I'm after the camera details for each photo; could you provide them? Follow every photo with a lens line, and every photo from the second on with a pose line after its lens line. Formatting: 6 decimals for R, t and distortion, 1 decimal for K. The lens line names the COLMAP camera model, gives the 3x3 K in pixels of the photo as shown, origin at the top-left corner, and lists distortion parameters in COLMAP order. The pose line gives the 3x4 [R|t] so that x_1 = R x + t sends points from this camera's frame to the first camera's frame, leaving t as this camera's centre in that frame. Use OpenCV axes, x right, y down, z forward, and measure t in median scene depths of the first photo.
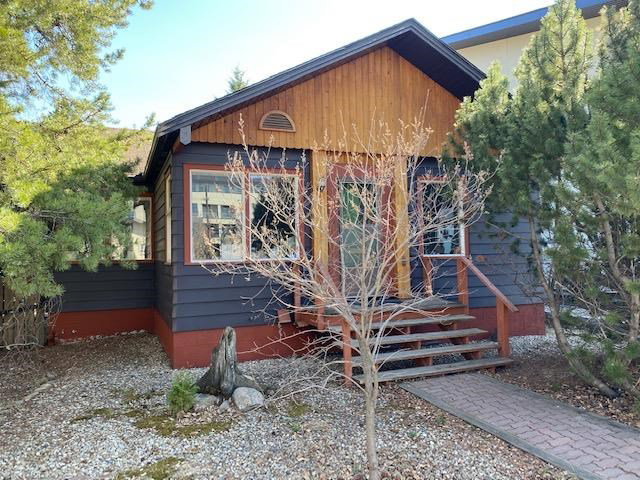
lens RADIAL K [[478.9, 0, 318.6], [0, 478.9, 231.3], [0, 0, 1]] dist [0.000619, -0.000562]
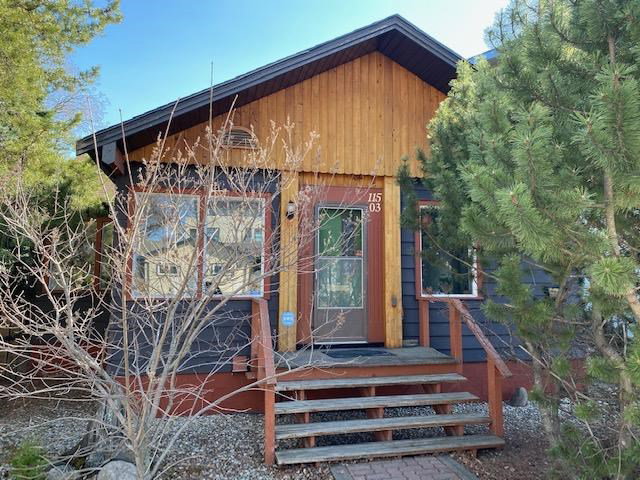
lens RADIAL K [[488.7, 0, 320.8], [0, 488.7, 235.2], [0, 0, 1]] dist [0.016840, -0.001943]
pose [[0.989103, 0.011248, -0.146795, 0.197328], [-0.018551, 0.998652, -0.048475, -0.012111], [0.146052, 0.050670, 0.987978, 0.148035]]
